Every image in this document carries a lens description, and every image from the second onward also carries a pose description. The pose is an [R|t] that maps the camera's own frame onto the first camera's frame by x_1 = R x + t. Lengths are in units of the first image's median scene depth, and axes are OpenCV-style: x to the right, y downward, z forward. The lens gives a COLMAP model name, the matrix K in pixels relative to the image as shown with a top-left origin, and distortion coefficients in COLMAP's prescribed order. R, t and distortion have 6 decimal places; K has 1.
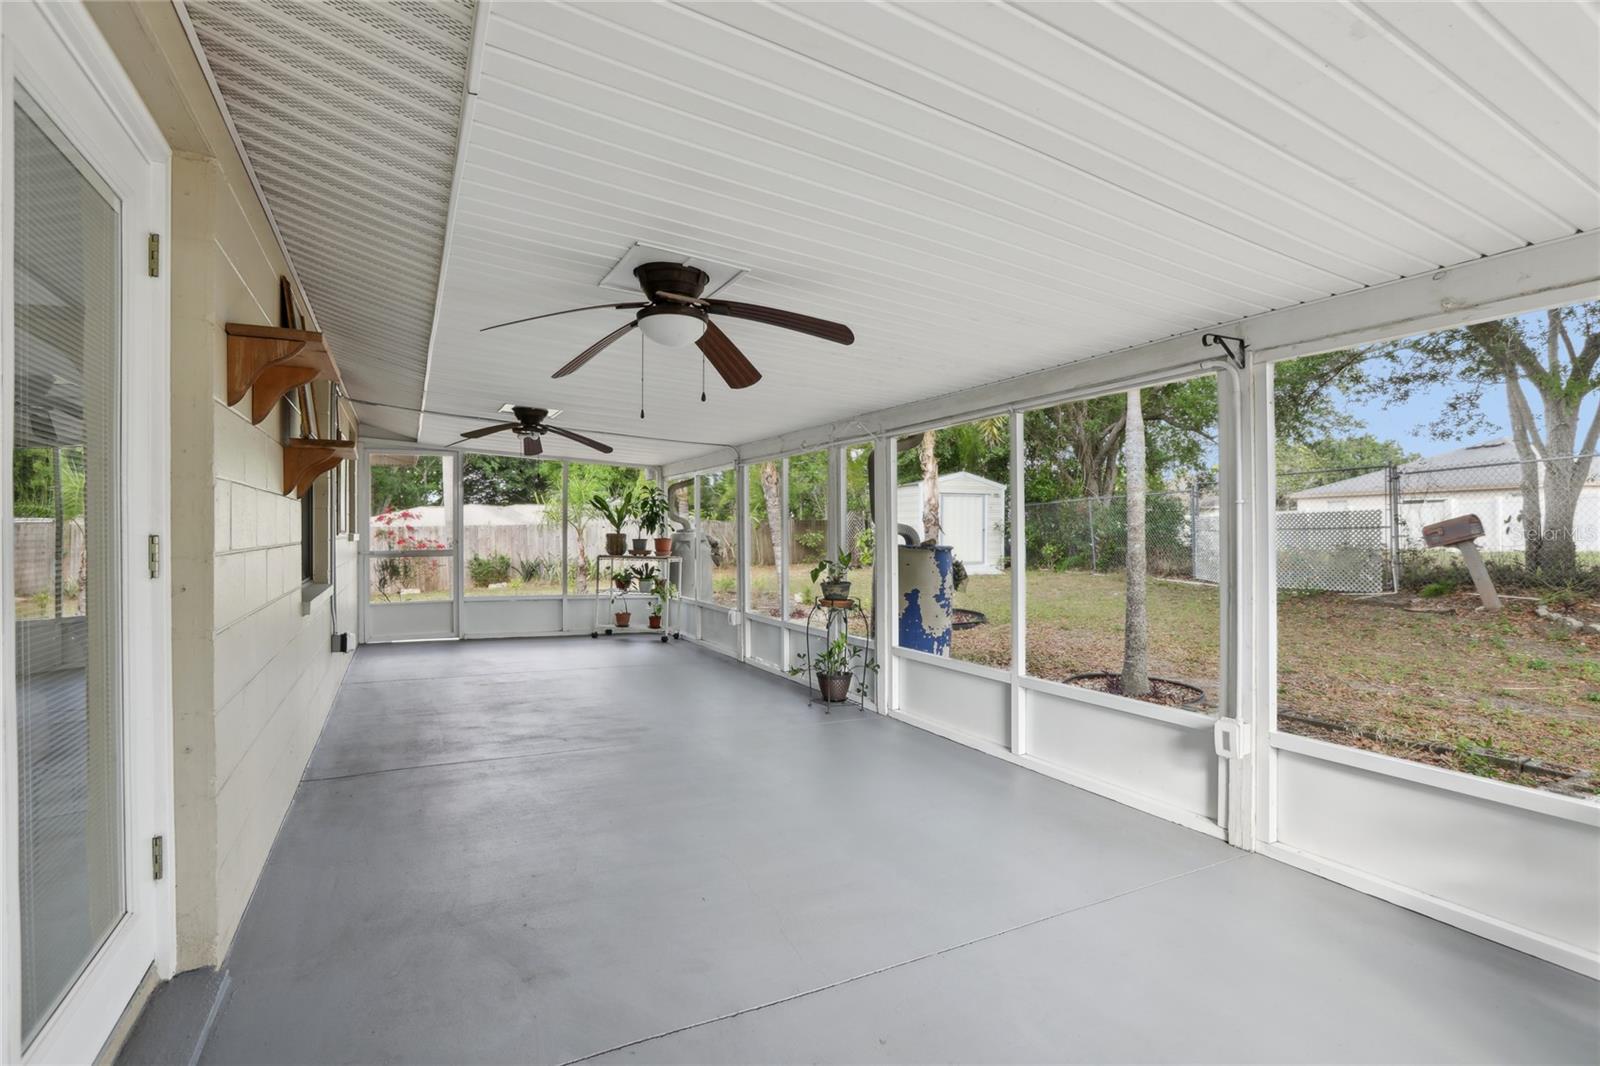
lens RADIAL K [[740.4, 0, 798.2], [0, 740.4, 551.7], [0, 0, 1]] dist [-0.059673, 0.025442]
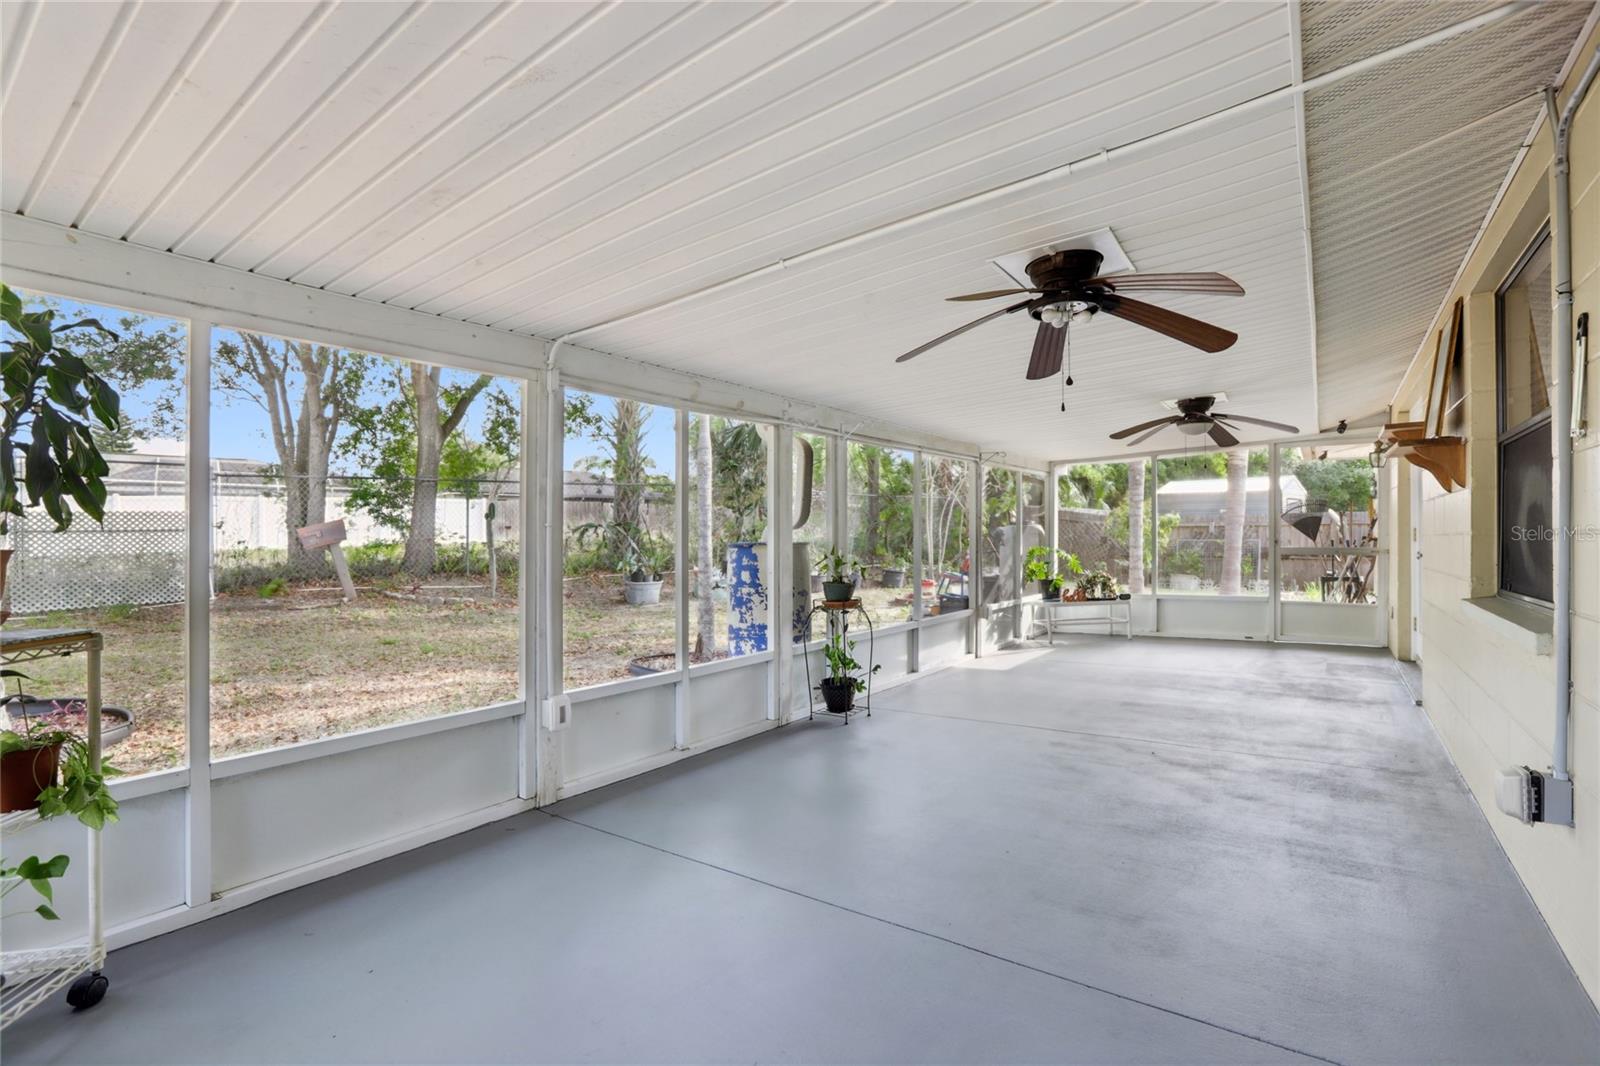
lens RADIAL K [[740.4, 0, 798.2], [0, 740.4, 551.7], [0, 0, 1]] dist [-0.059673, 0.025442]
pose [[-0.450717, -0.002111, 0.892664, -0.927068], [0.009219, 0.999933, 0.007019, -0.003697], [-0.892619, 0.011393, -0.450667, 1.802680]]
